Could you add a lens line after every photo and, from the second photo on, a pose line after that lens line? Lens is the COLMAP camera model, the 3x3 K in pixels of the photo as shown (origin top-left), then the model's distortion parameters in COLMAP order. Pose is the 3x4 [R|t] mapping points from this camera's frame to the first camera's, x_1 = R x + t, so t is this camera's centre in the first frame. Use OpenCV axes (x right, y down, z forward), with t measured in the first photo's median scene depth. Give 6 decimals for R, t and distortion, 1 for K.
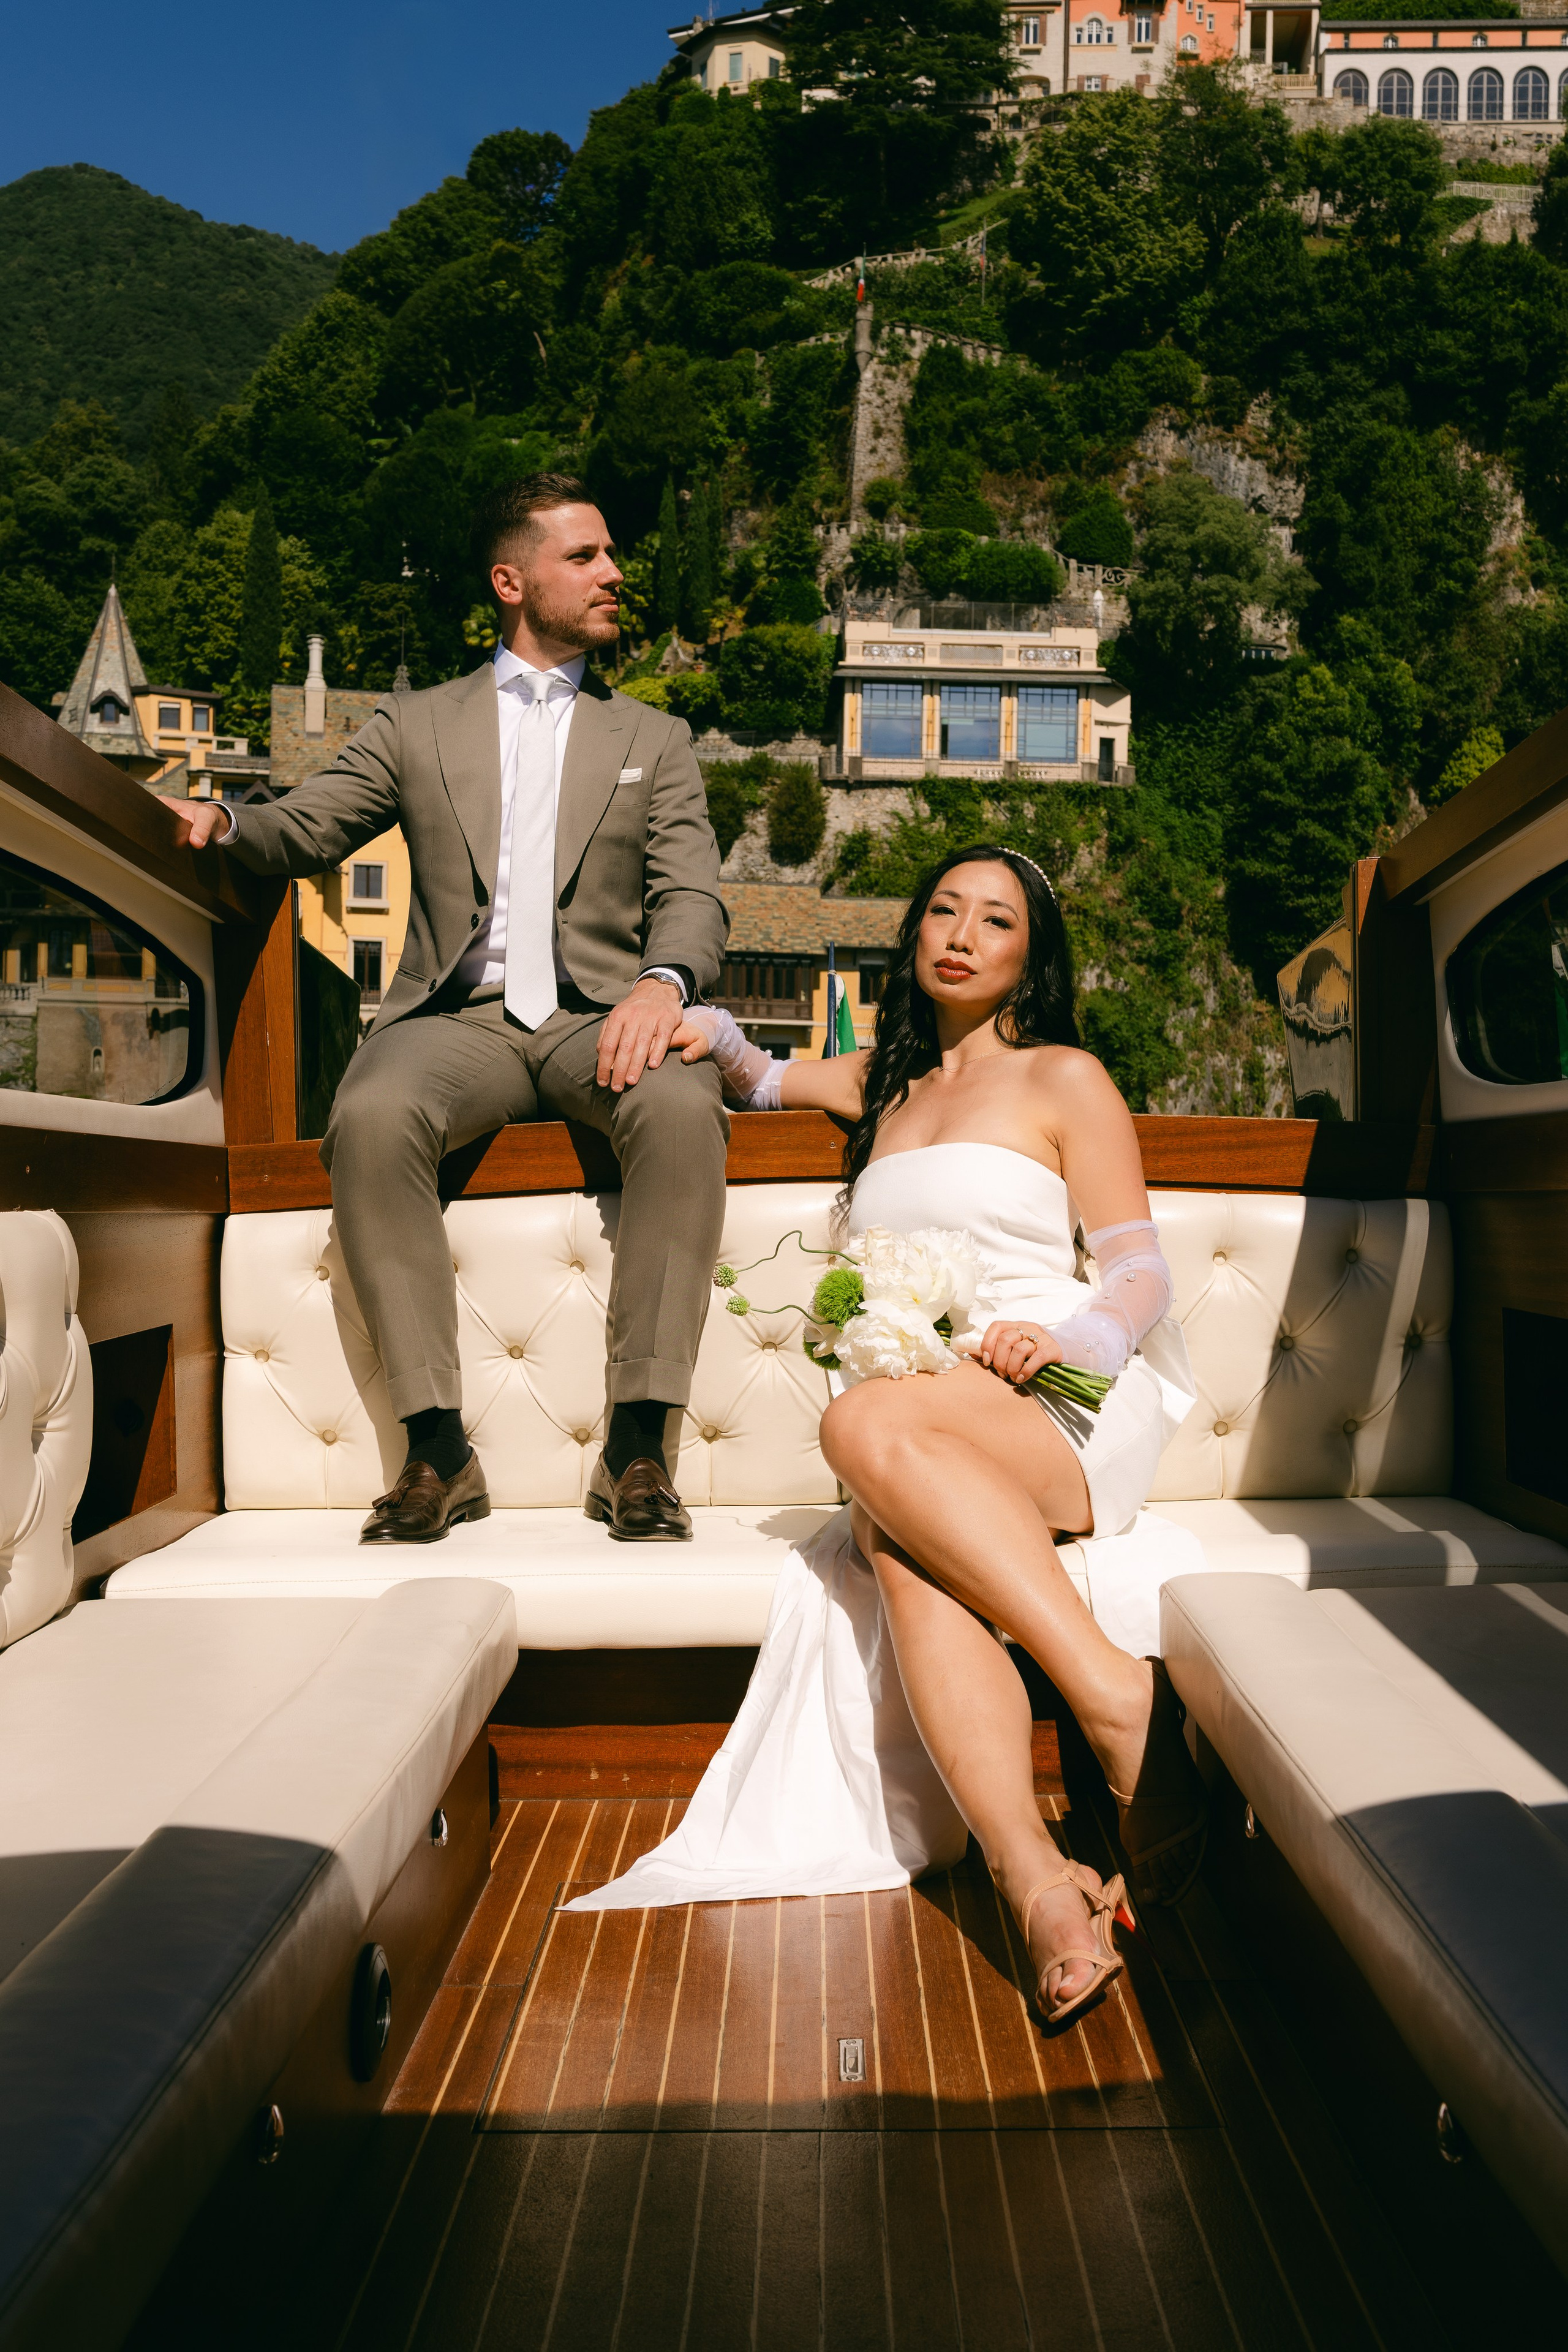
lens RADIAL K [[2177.0, 0, 777.7], [0, 2177.0, 1184.8], [0, 0, 1]] dist [-0.010047, -0.025819]
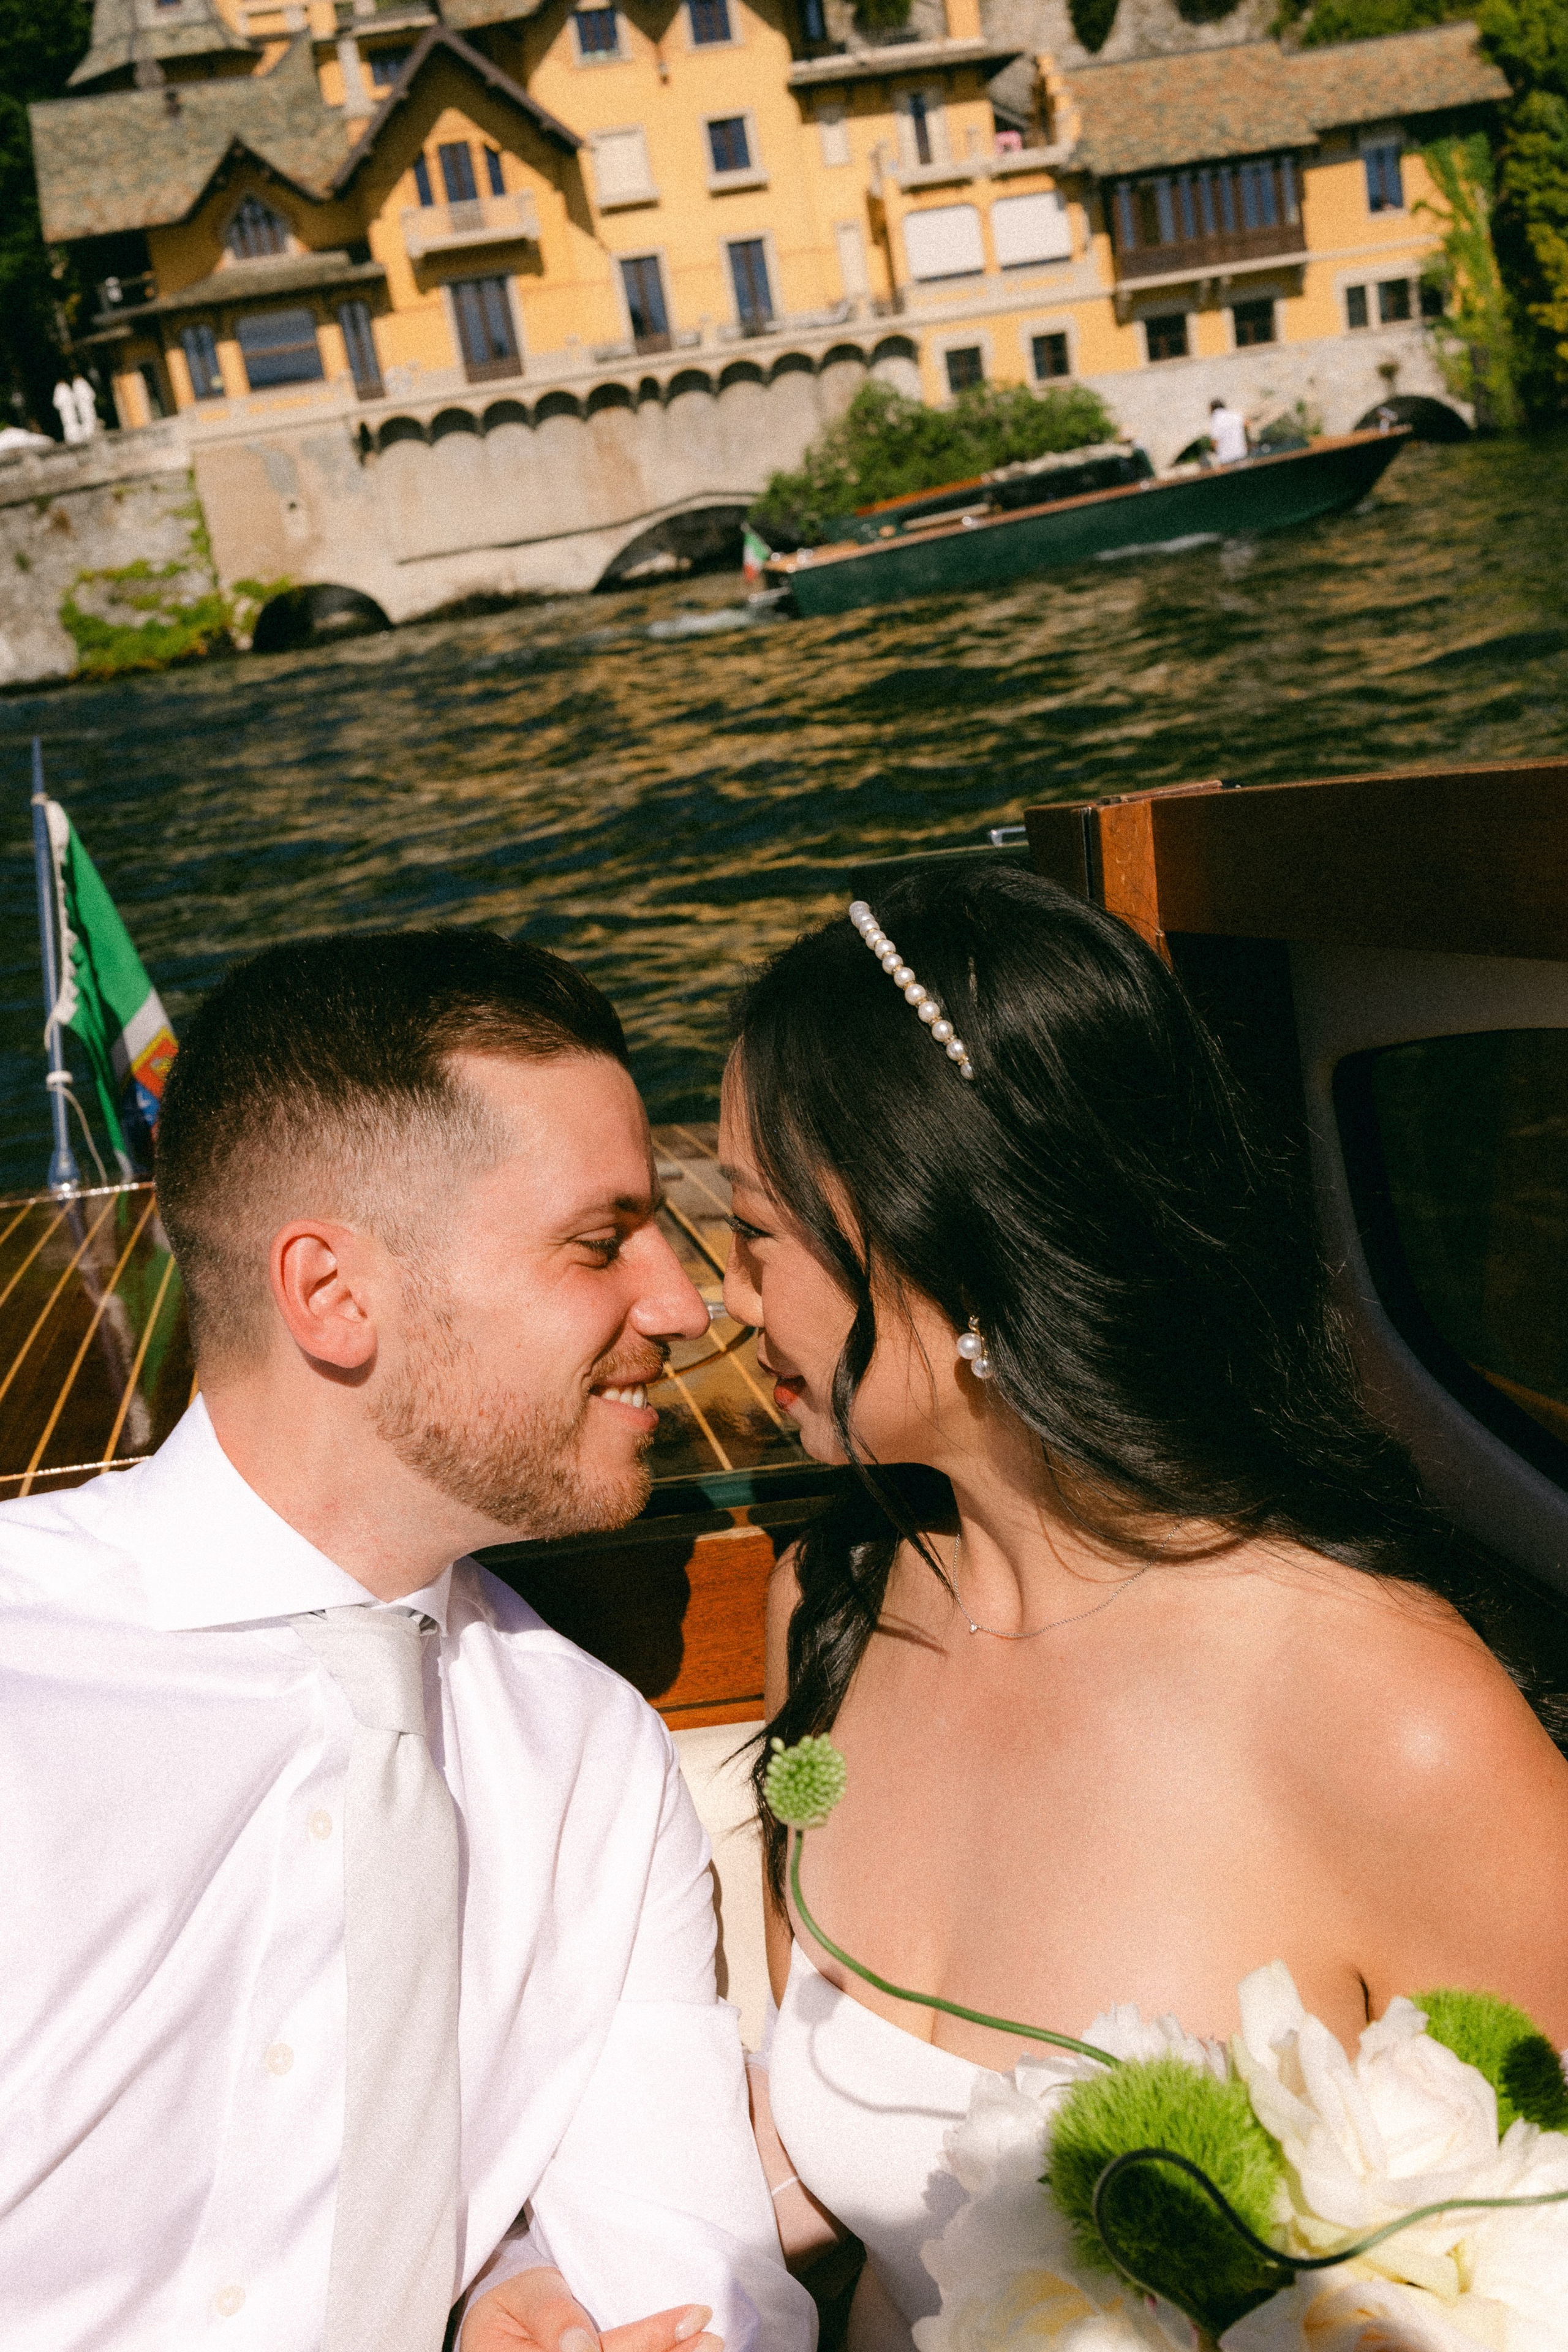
lens RADIAL K [[2177.0, 0, 777.7], [0, 2177.0, 1184.8], [0, 0, 1]] dist [-0.010047, -0.025819]
pose [[0.981903, -0.162944, -0.096516, -0.125674], [0.183343, 0.945563, 0.268877, -0.014378], [0.047450, -0.281707, 0.958327, 0.283410]]
